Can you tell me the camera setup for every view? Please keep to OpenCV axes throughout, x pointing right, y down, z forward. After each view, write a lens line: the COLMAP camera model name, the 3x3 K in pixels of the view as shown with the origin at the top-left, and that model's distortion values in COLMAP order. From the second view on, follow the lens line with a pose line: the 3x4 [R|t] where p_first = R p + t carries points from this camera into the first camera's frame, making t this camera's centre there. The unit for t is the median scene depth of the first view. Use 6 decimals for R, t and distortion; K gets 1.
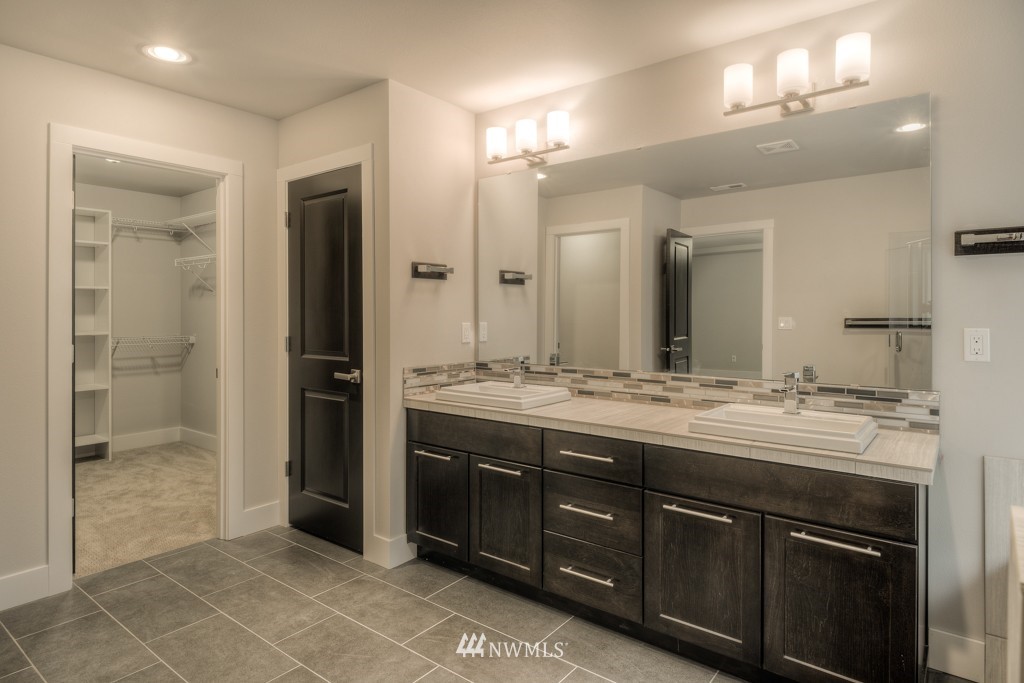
lens RADIAL K [[575.7, 0, 513.7], [0, 575.7, 312.5], [0, 0, 1]] dist [0.017854, -0.000644]
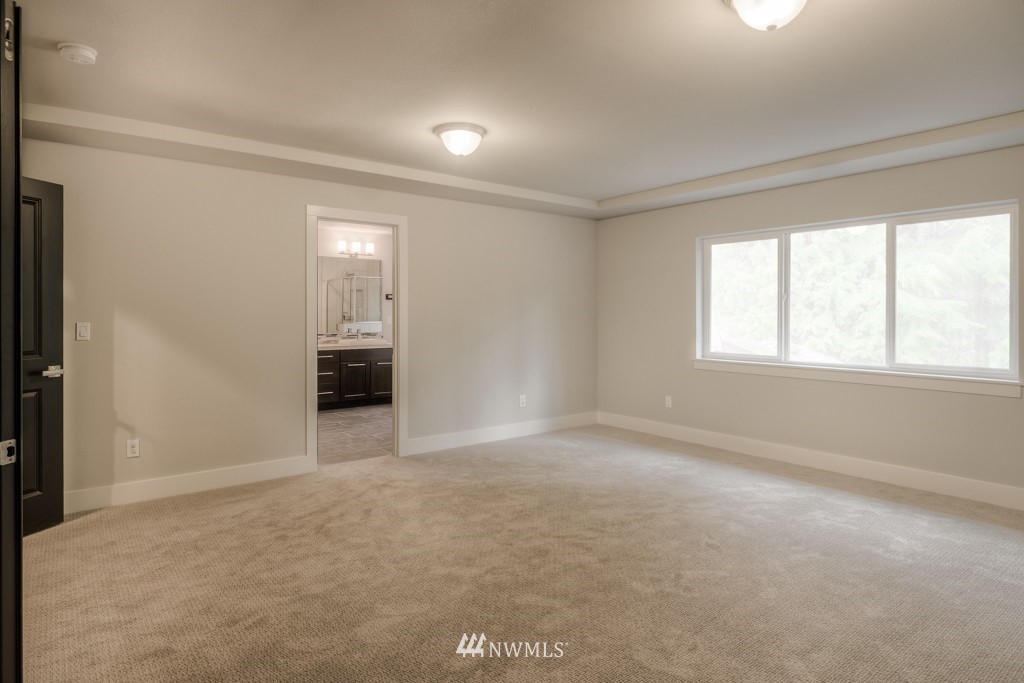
lens RADIAL K [[579.3, 0, 516.2], [0, 579.3, 323.0], [0, 0, 1]] dist [0.016407, -0.001089]
pose [[0.239101, -0.013277, 0.970904, -2.504955], [-0.001451, 0.999901, 0.014031, 0.009353], [-0.970994, -0.004764, 0.239058, -0.756626]]
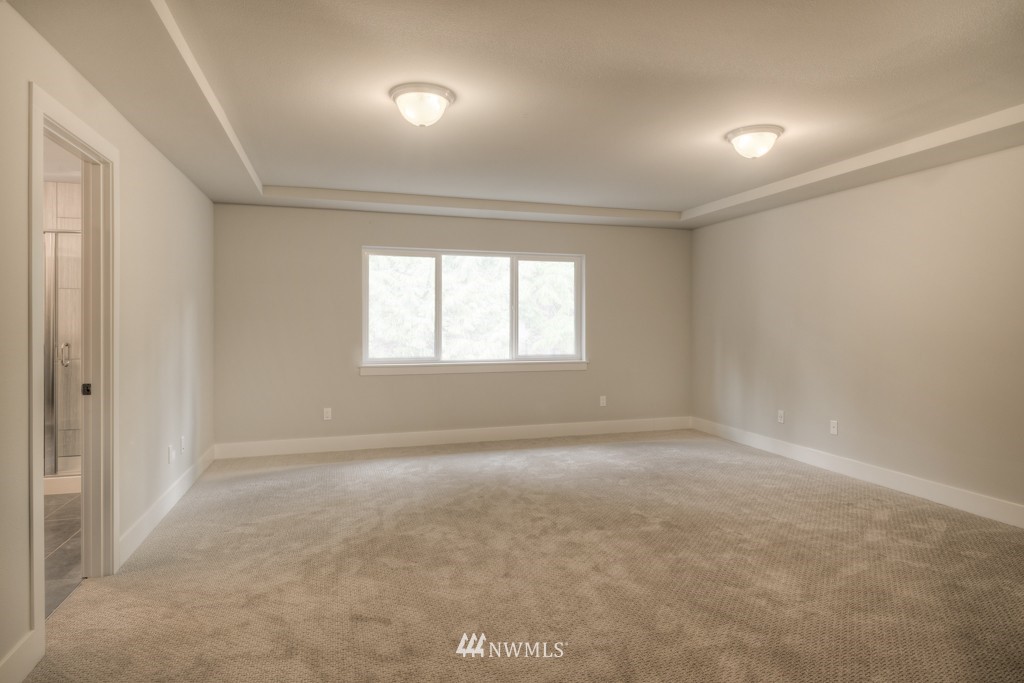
lens RADIAL K [[569.9, 0, 513.0], [0, 569.9, 328.3], [0, 0, 1]] dist [-0.002764, -0.001285]
pose [[-0.829091, 0.003674, 0.559101, -1.885312], [0.003461, 0.999993, -0.001438, 0.038271], [-0.559103, 0.000743, -0.829098, 0.616744]]
